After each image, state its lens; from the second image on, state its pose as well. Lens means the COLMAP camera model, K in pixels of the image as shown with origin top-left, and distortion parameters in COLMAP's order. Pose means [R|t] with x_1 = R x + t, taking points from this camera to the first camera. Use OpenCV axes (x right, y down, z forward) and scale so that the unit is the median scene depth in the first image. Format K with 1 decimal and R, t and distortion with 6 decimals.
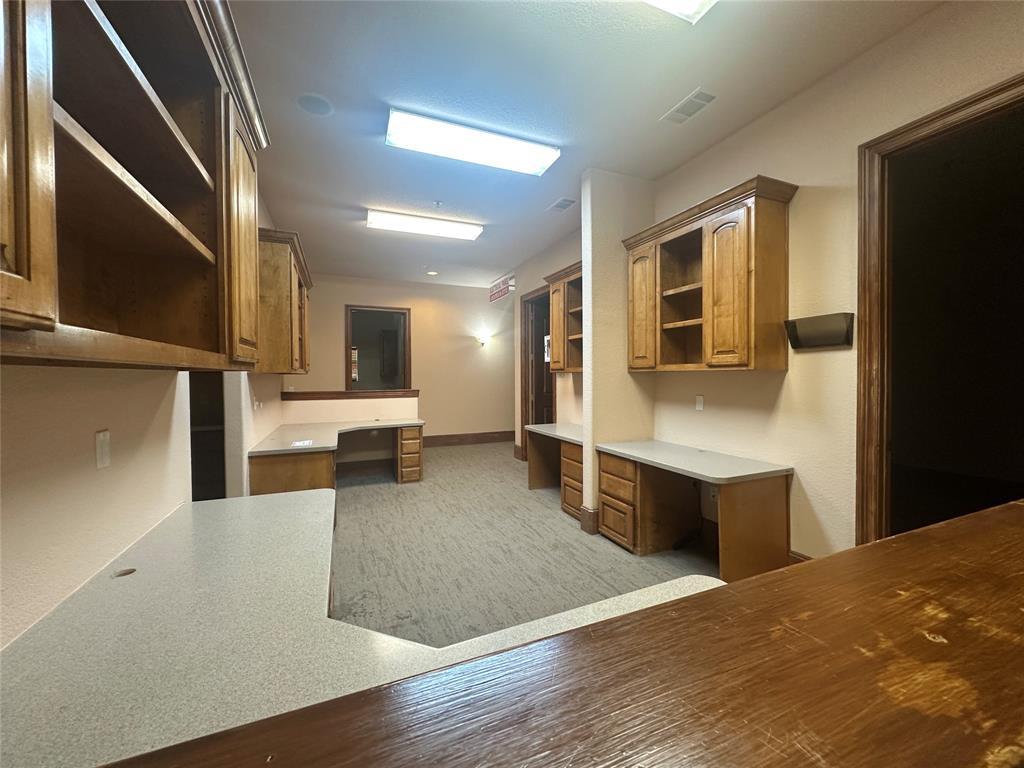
lens RADIAL K [[407.4, 0, 513.9], [0, 407.4, 382.2], [0, 0, 1]] dist [-0.003130, 0.000076]
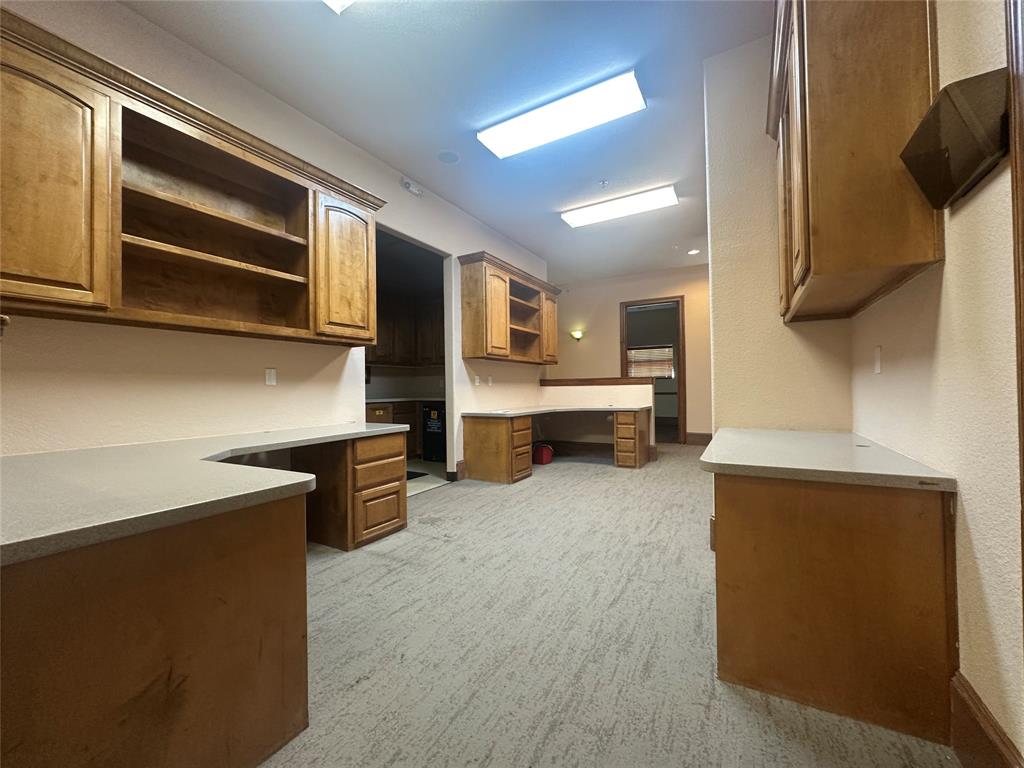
lens RADIAL K [[407.4, 0, 516.5], [0, 407.4, 381.8], [0, 0, 1]] dist [-0.003130, 0.000076]
pose [[0.600493, -0.017735, -0.799433, 0.597235], [-0.001199, 0.999733, -0.023079, 0.092759], [0.799629, 0.014817, 0.600311, 0.287183]]
